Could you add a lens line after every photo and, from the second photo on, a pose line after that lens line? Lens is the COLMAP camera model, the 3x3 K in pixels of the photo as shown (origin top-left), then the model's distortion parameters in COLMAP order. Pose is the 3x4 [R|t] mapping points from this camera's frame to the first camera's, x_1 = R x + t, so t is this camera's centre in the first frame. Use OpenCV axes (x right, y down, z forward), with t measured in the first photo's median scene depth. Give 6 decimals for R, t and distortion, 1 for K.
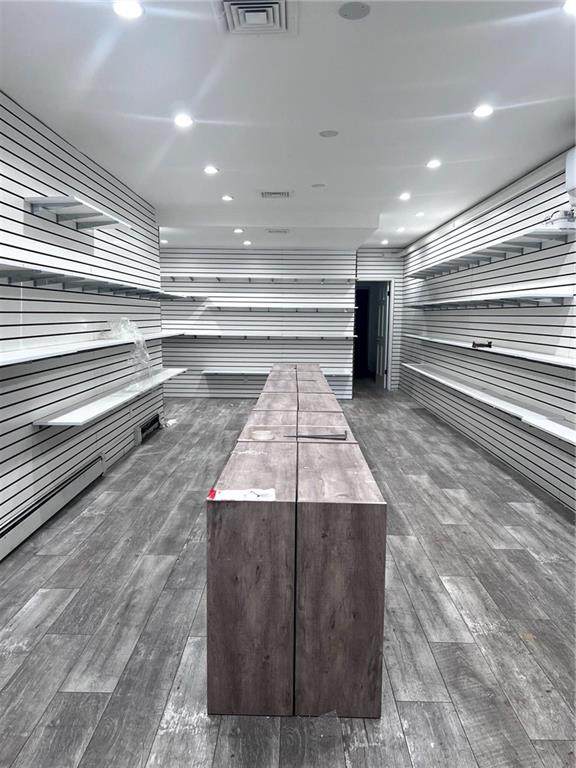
lens RADIAL K [[570.1, 0, 283.6], [0, 570.1, 400.1], [0, 0, 1]] dist [0.054117, -0.063819]
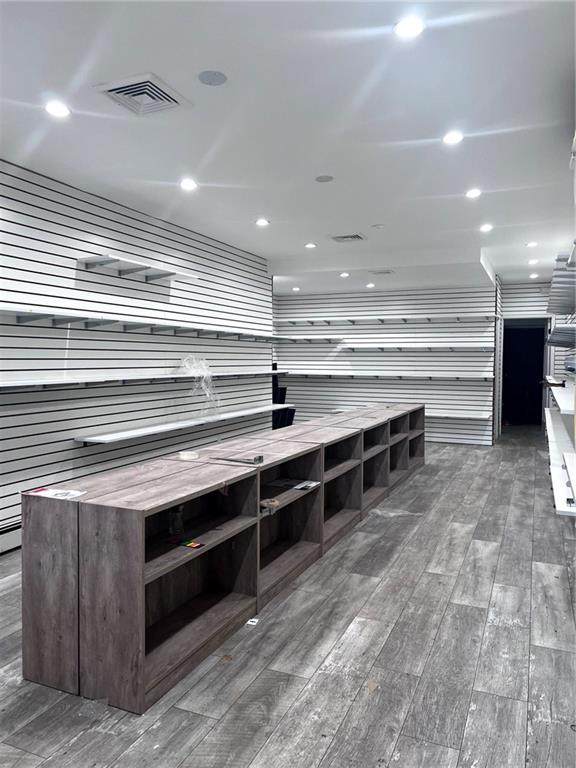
lens RADIAL K [[570.1, 0, 283.6], [0, 570.1, 400.1], [0, 0, 1]] dist [0.054117, -0.063819]
pose [[0.922982, 0.023864, -0.384102, 0.418301], [-0.053736, 0.996290, -0.067226, 0.014993], [0.381073, 0.082689, 0.920840, 0.036466]]
